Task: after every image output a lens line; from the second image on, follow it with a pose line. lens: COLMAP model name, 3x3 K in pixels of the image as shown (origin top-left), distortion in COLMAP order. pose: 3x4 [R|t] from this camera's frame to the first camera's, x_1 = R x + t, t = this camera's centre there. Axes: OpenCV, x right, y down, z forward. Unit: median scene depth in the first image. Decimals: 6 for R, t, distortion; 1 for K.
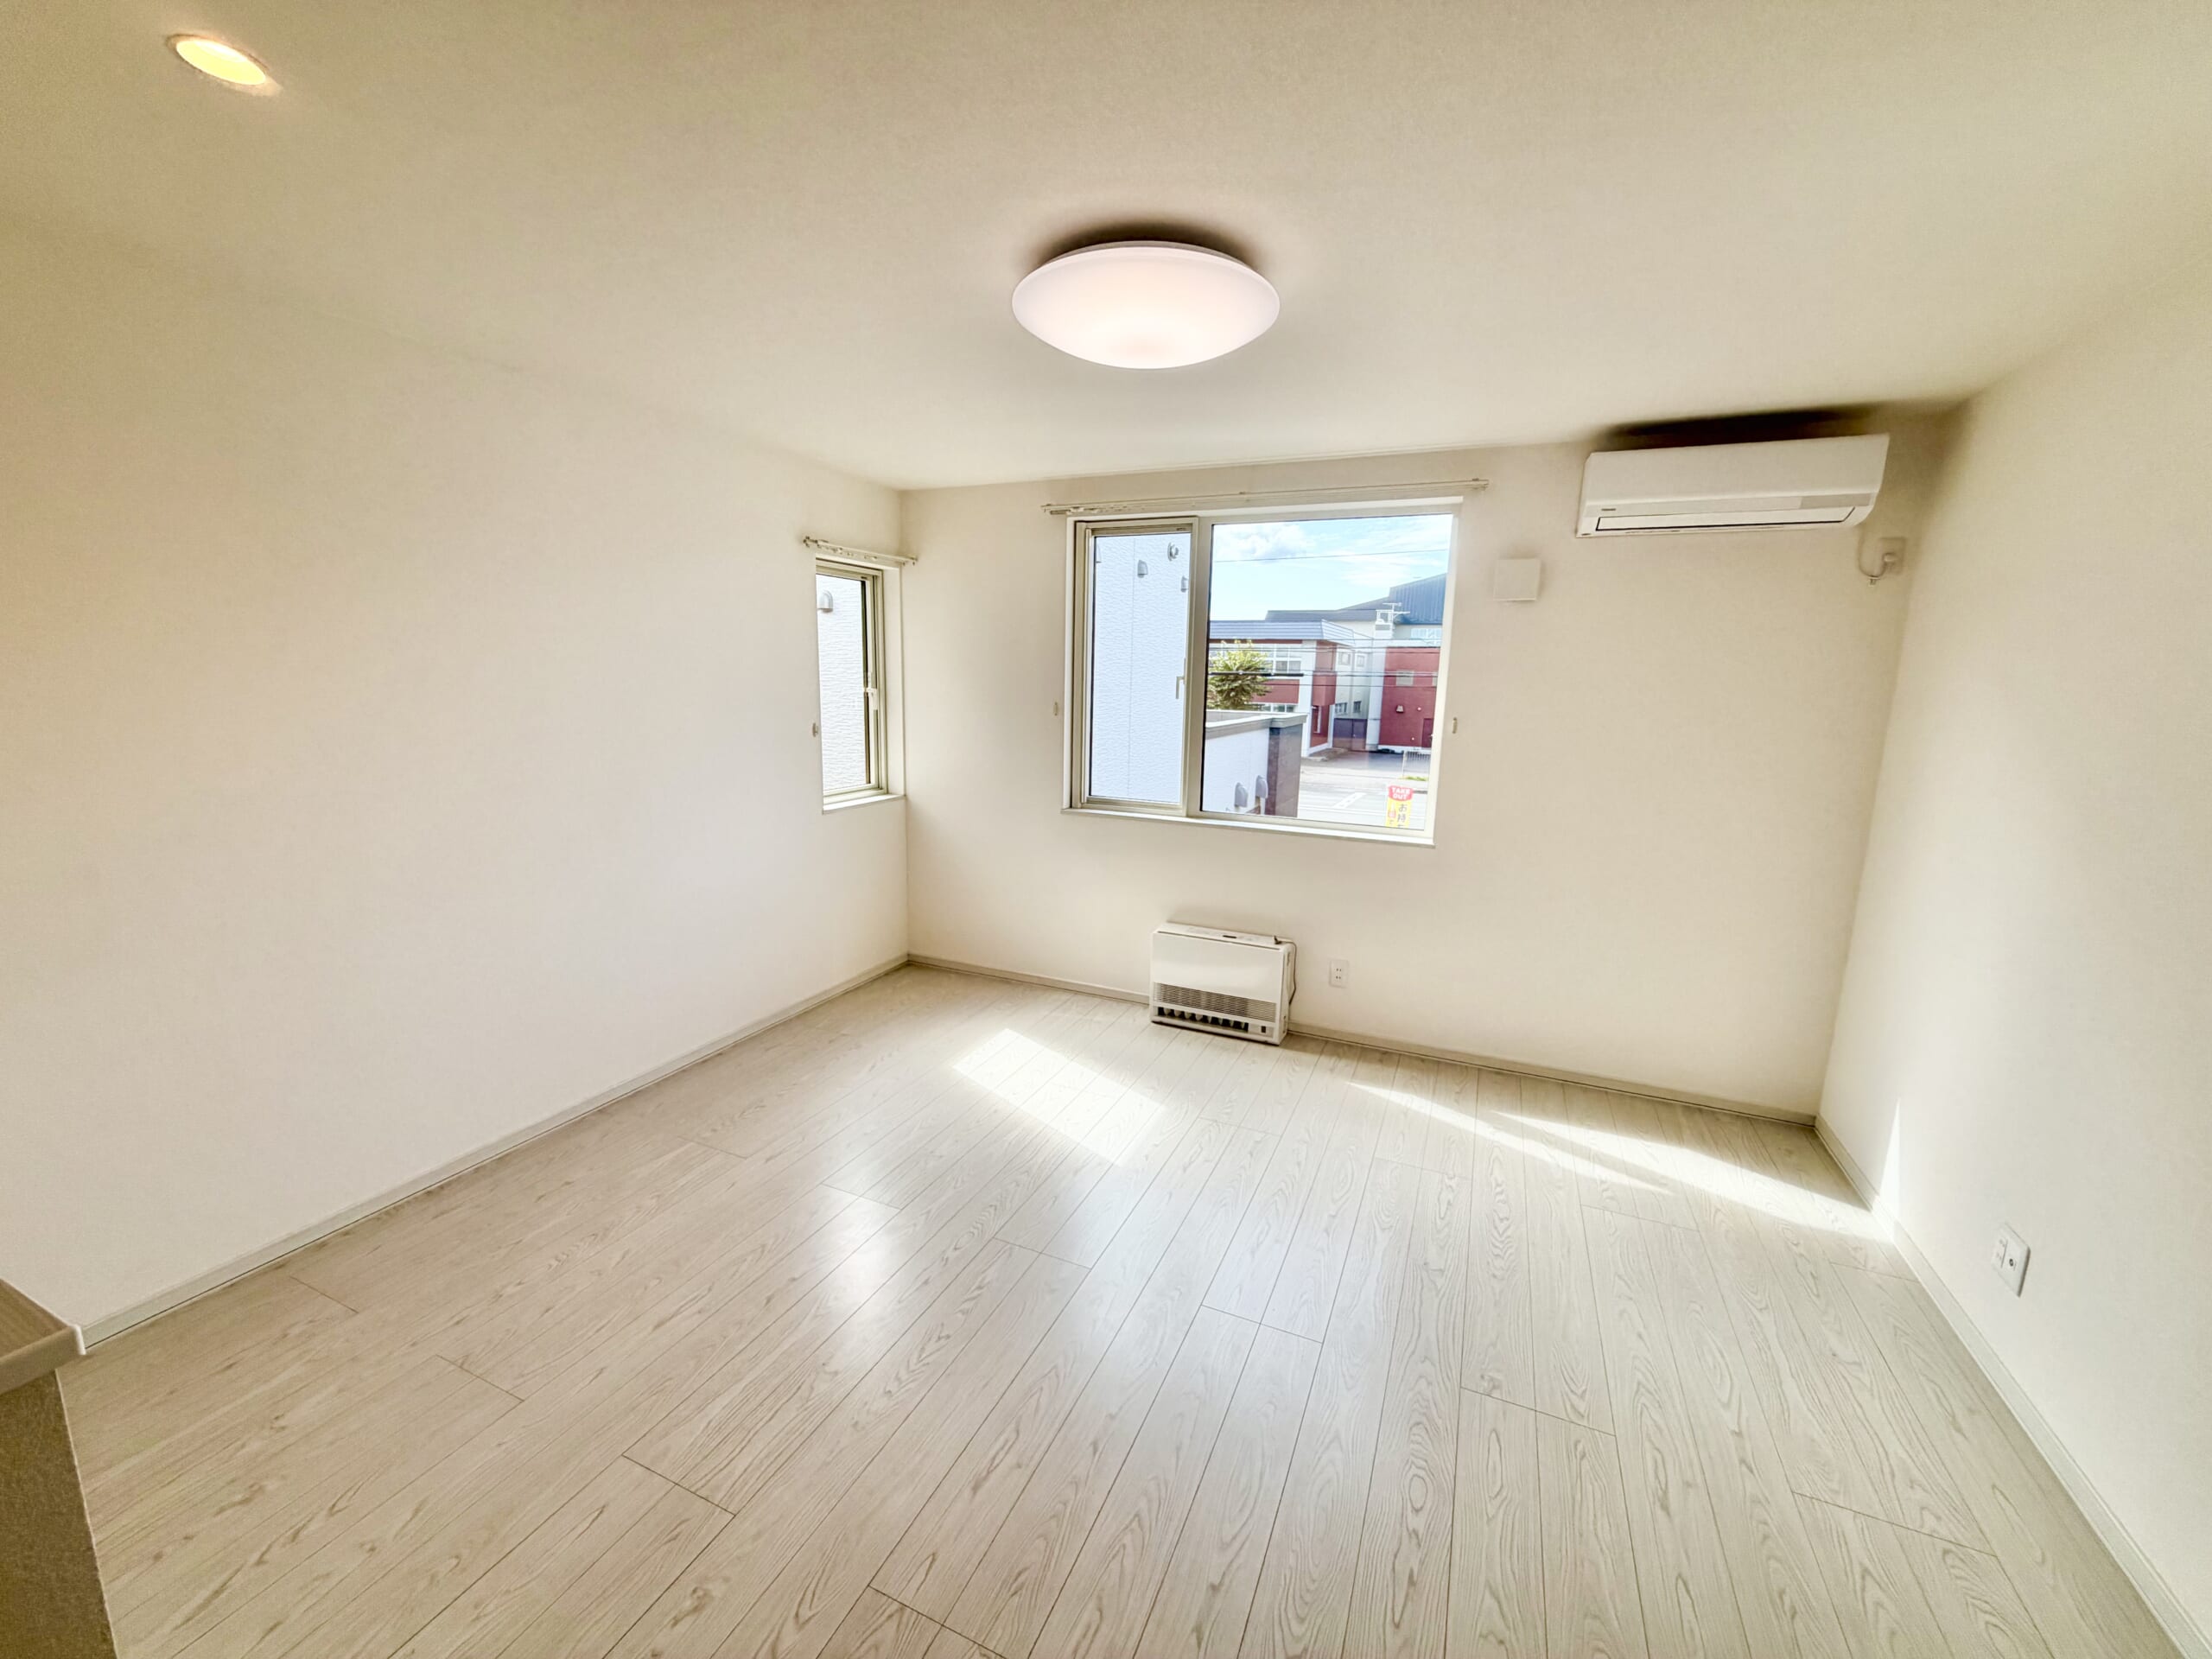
lens RADIAL K [[885.1, 0, 1108.9], [0, 885.1, 824.5], [0, 0, 1]] dist [0.001010, 0.000216]
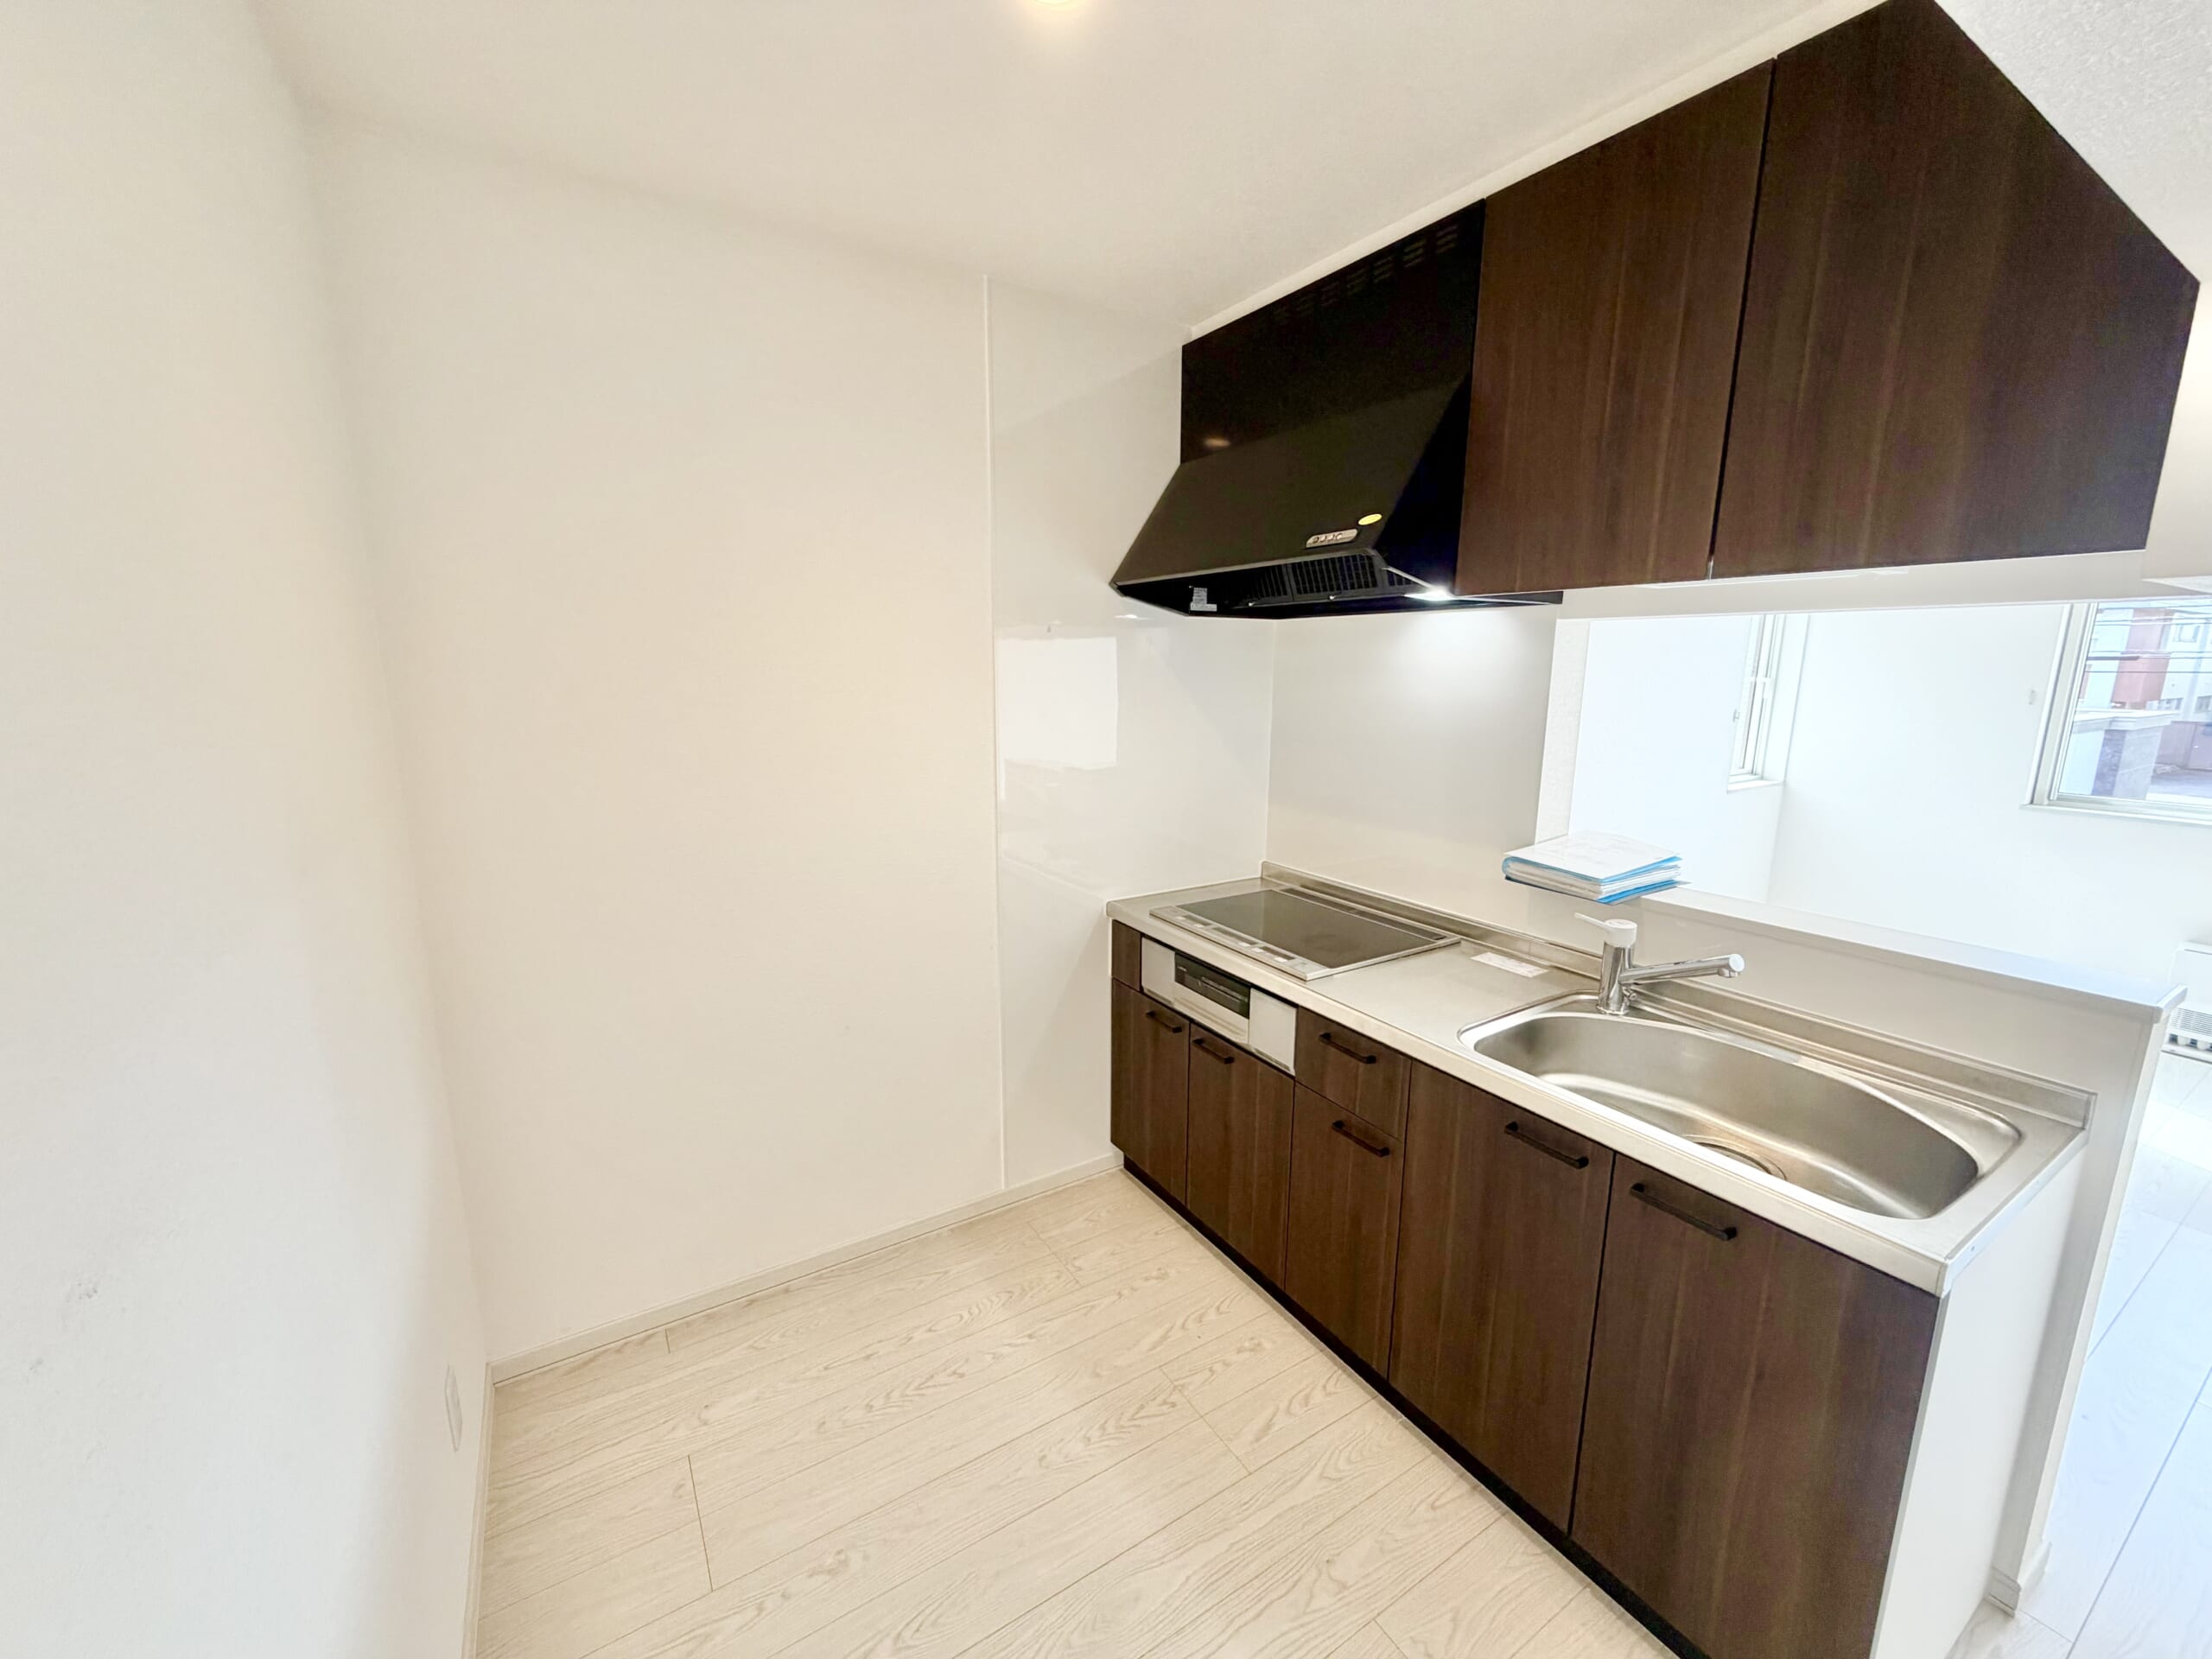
lens RADIAL K [[885.1, 0, 1108.4], [0, 885.1, 832.1], [0, 0, 1]] dist [0.001010, 0.000216]
pose [[0.825559, 0.086439, -0.557656, -0.299886], [-0.078689, 0.996178, 0.037920, 0.048169], [0.558802, 0.012576, 0.829206, -0.289930]]
